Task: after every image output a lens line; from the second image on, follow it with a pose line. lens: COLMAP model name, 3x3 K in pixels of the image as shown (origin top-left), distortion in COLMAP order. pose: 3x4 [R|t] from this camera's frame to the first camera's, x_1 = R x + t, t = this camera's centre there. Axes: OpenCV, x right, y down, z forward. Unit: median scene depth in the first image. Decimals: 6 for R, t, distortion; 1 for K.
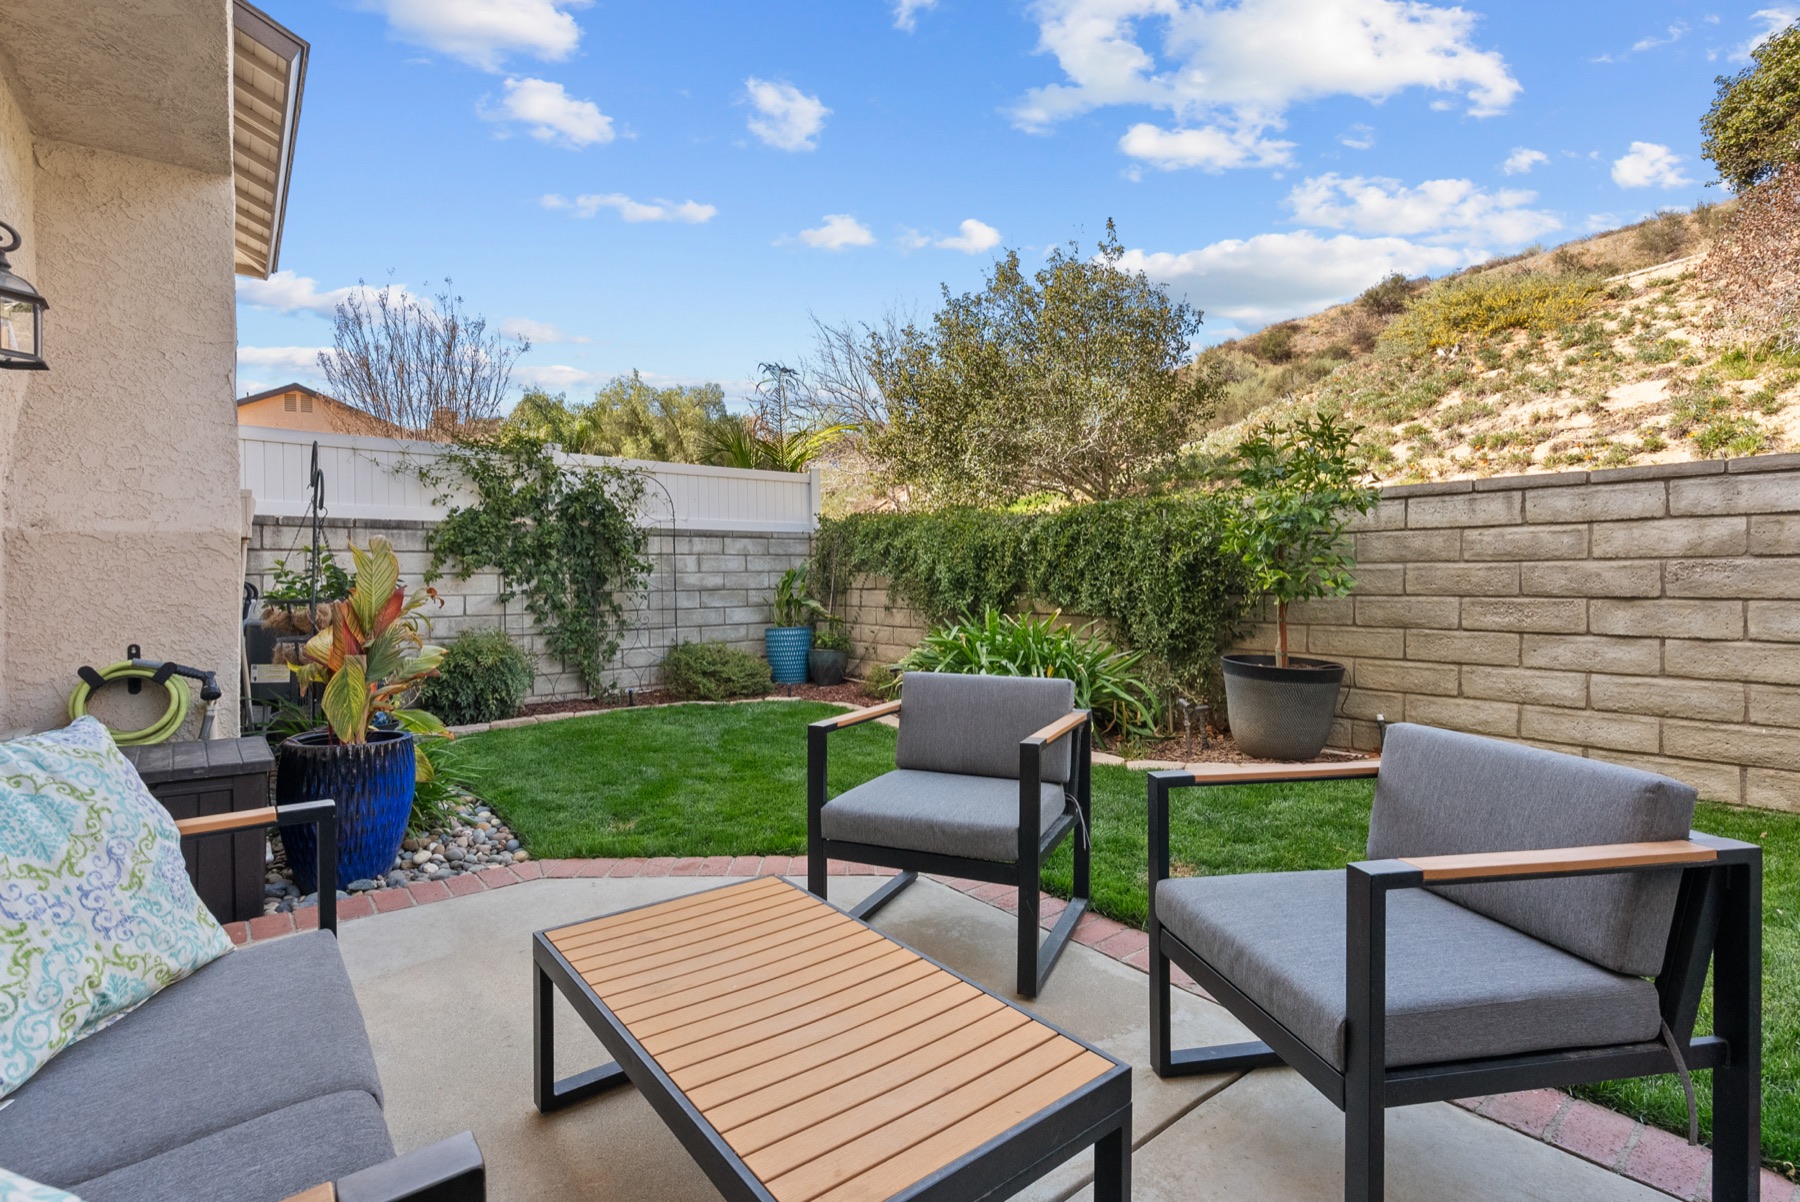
lens RADIAL K [[847.3, 0, 898.2], [0, 847.3, 589.2], [0, 0, 1]] dist [0.002451, 0.000910]
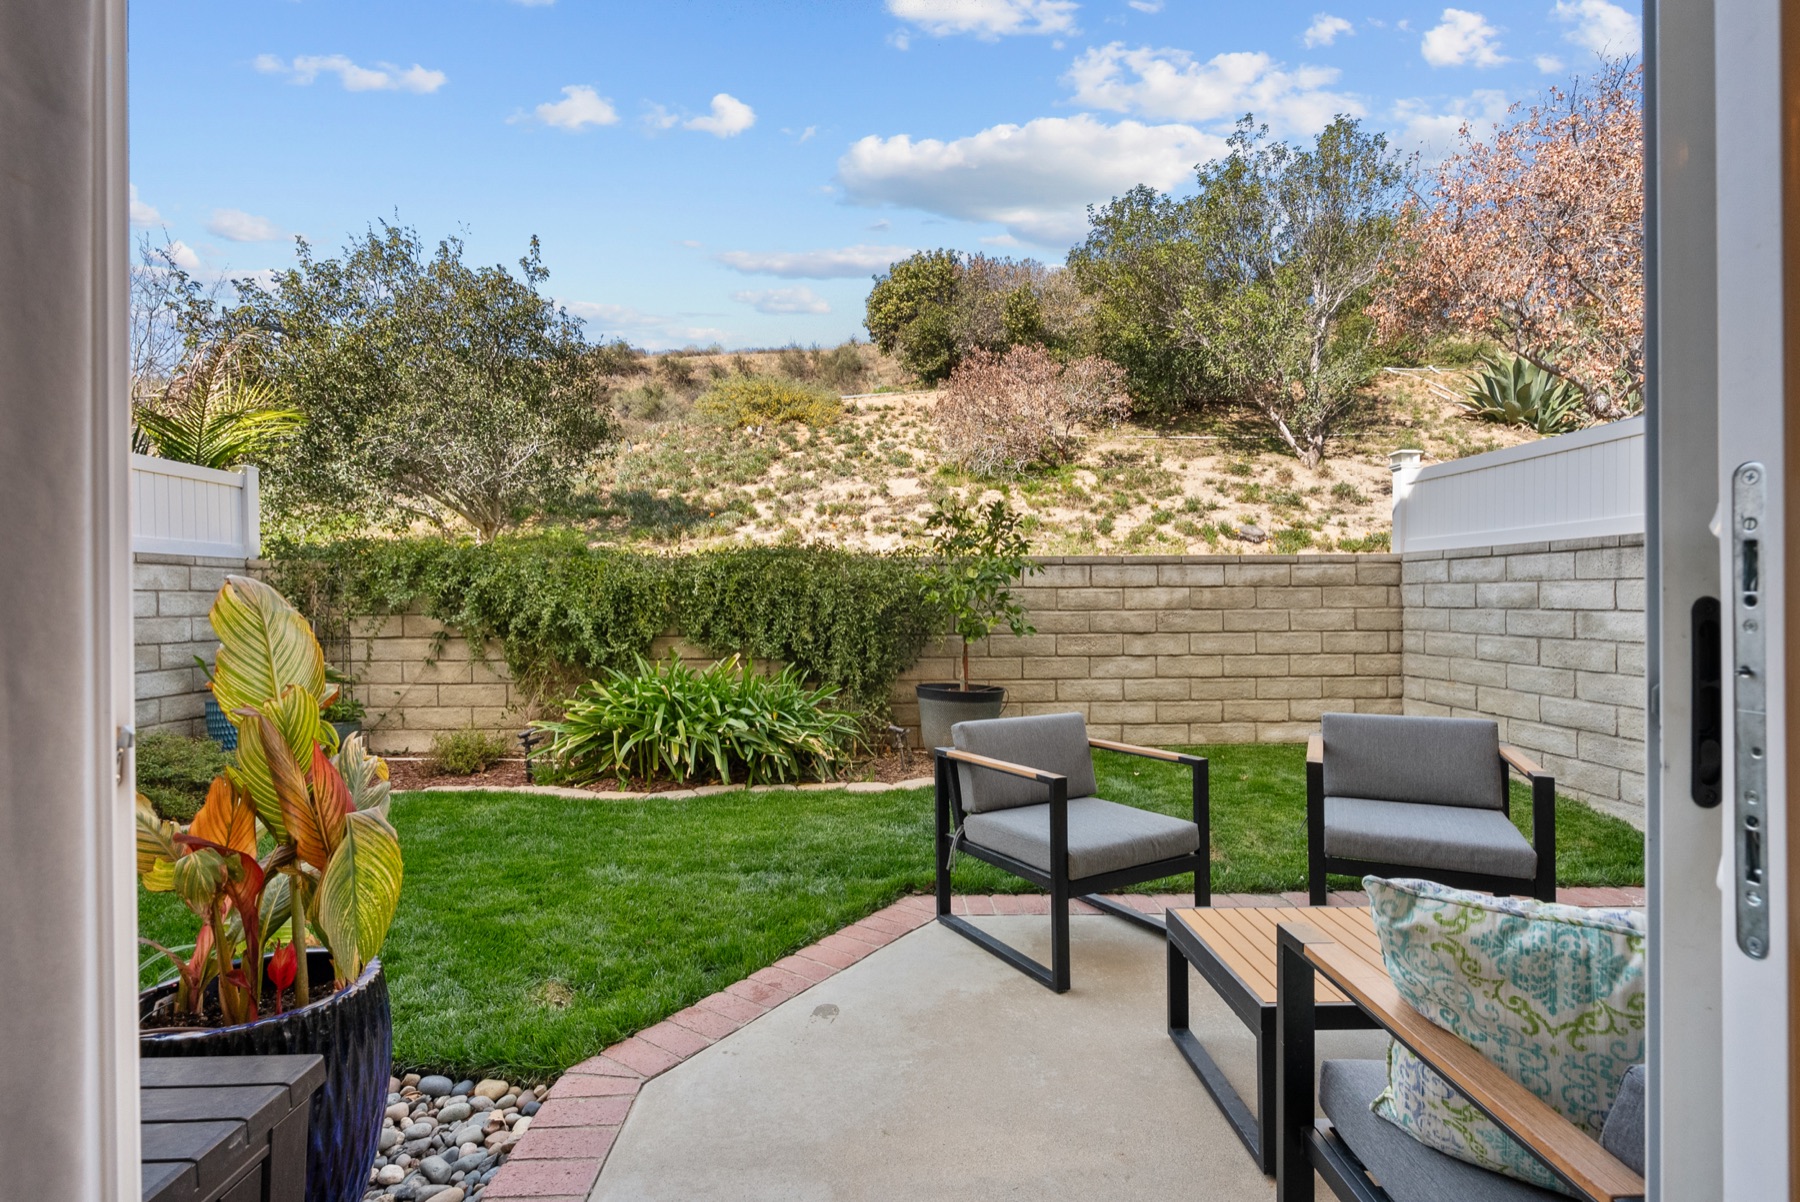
lens RADIAL K [[827.6, 0, 901.1], [0, 827.6, 607.8], [0, 0, 1]] dist [-0.000012, 0.000640]
pose [[0.611396, -0.003549, 0.791317, -0.624892], [0.013102, 0.999898, -0.005639, -0.031001], [-0.791216, 0.013816, 0.611380, 0.311329]]
